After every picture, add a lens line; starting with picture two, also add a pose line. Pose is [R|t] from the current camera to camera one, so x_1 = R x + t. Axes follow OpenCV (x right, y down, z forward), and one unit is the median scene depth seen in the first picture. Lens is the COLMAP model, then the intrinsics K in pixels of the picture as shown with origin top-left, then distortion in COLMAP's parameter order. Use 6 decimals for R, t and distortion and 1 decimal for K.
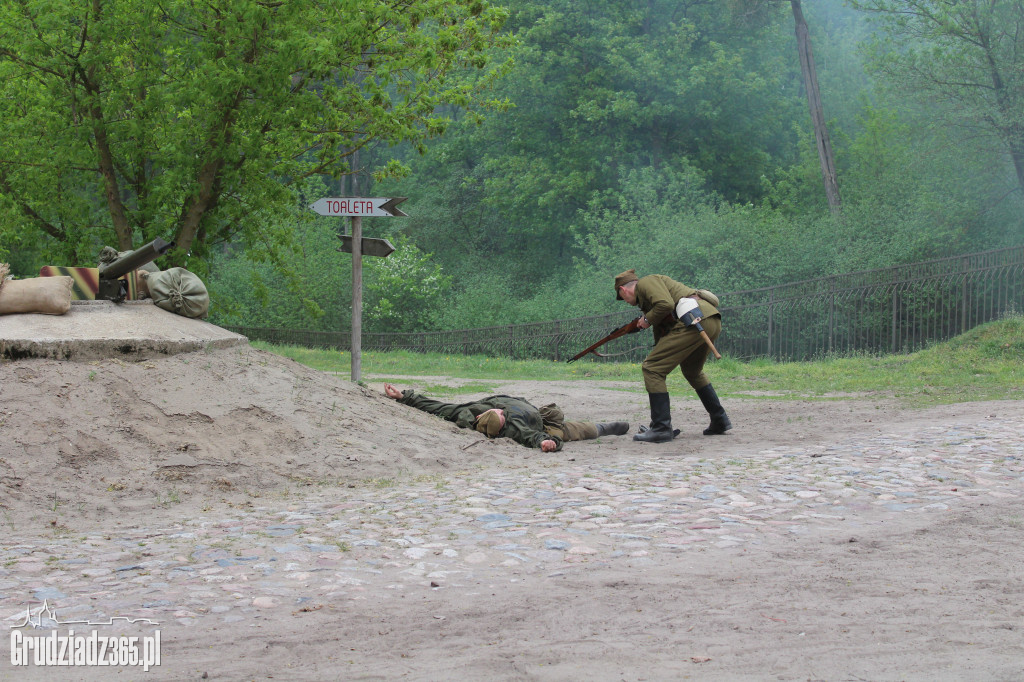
lens RADIAL K [[1800.2, 0, 512.0], [0, 1800.2, 341.0], [0, 0, 1]] dist [0.001015, 0.151340]
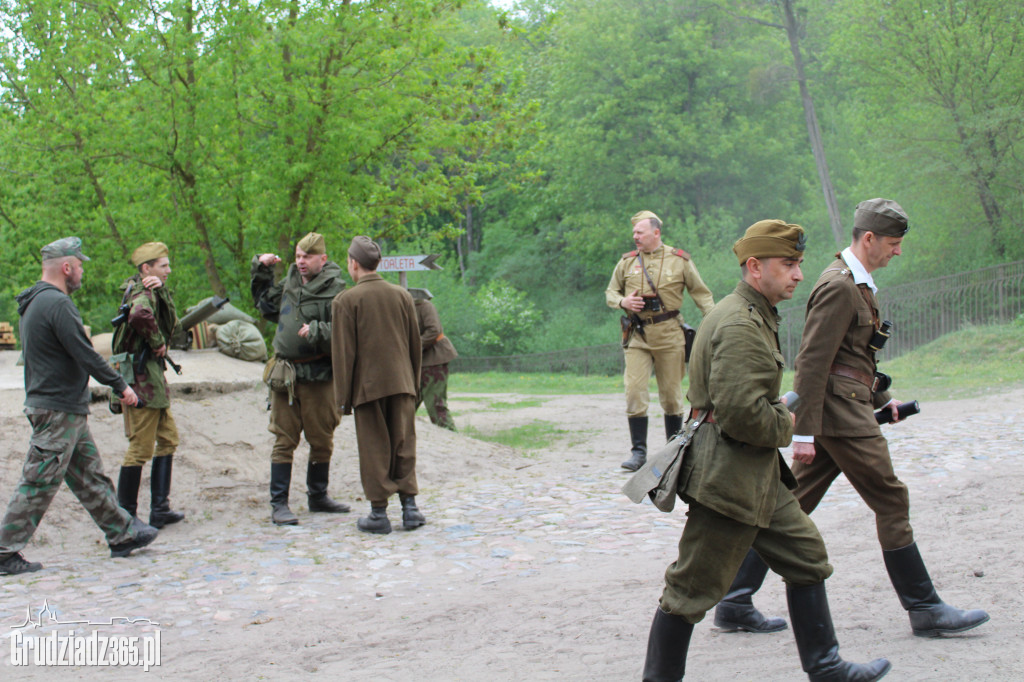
lens RADIAL K [[1391.2, 0, 509.8], [0, 1391.2, 322.4], [0, 0, 1]] dist [-0.058433, 0.075766]
pose [[0.996343, -0.039973, -0.075523, 0.077216], [0.038061, 0.998922, -0.026590, -0.008258], [0.076505, 0.023619, 0.996789, 0.078454]]
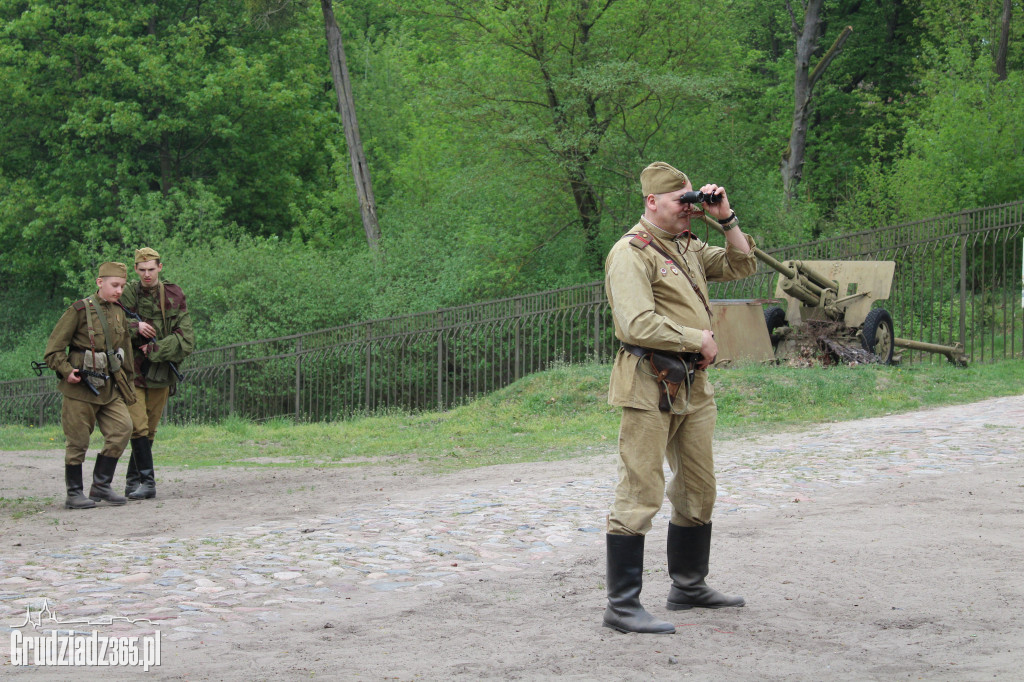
lens RADIAL K [[2142.2, 0, 512.0], [0, 2142.2, 341.0], [0, 0, 1]] dist [0.066849, 0.036362]
pose [[0.973110, -0.007879, 0.230205, 0.028321], [0.014029, 0.999587, -0.025093, -0.000410], [-0.229912, 0.027648, 0.972819, -0.030698]]
